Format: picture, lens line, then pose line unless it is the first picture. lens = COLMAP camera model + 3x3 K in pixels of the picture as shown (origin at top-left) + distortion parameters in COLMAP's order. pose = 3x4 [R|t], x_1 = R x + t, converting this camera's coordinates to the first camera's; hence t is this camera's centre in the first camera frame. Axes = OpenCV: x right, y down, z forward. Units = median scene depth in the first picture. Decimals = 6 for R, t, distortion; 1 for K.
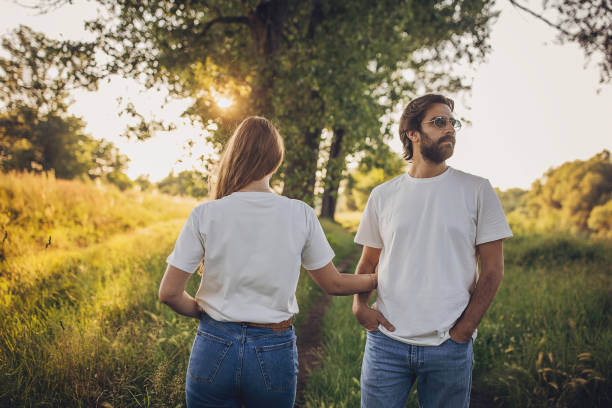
lens RADIAL K [[607.4, 0, 306.0], [0, 607.4, 204.0], [0, 0, 1]] dist [0.016174, 0.014739]
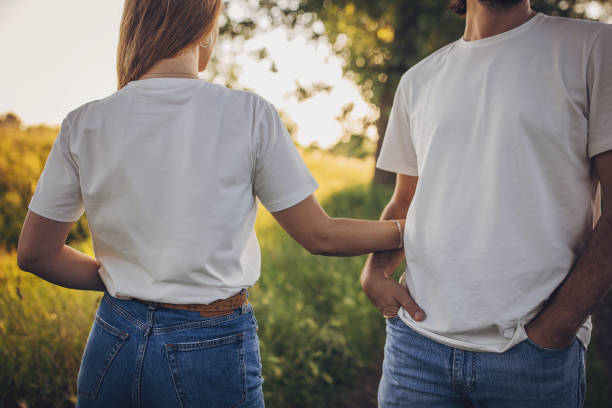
lens RADIAL K [[584.0, 0, 306.0], [0, 584.0, 204.0], [0, 0, 1]] dist [0.002414, -0.001621]
pose [[0.949871, -0.025451, -0.311605, 0.210766], [0.044554, 0.997528, 0.054338, 0.070388], [0.309451, -0.065497, 0.948657, 0.472528]]
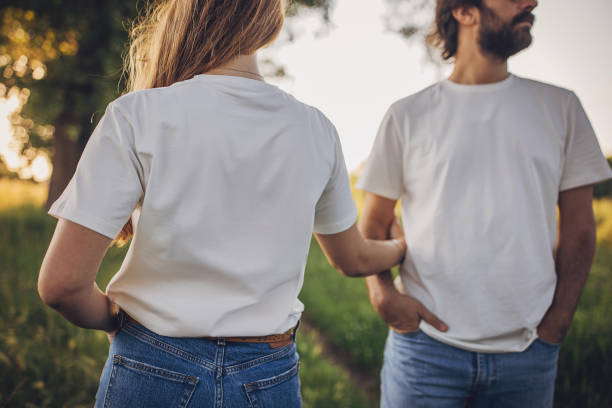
lens RADIAL K [[607.4, 0, 306.0], [0, 607.4, 204.0], [0, 0, 1]] dist [0.016174, 0.014739]
pose [[0.960995, -0.000569, 0.276564, -0.157630], [-0.010132, 0.999254, 0.037264, 0.061132], [-0.276379, -0.038612, 0.960273, 0.461172]]
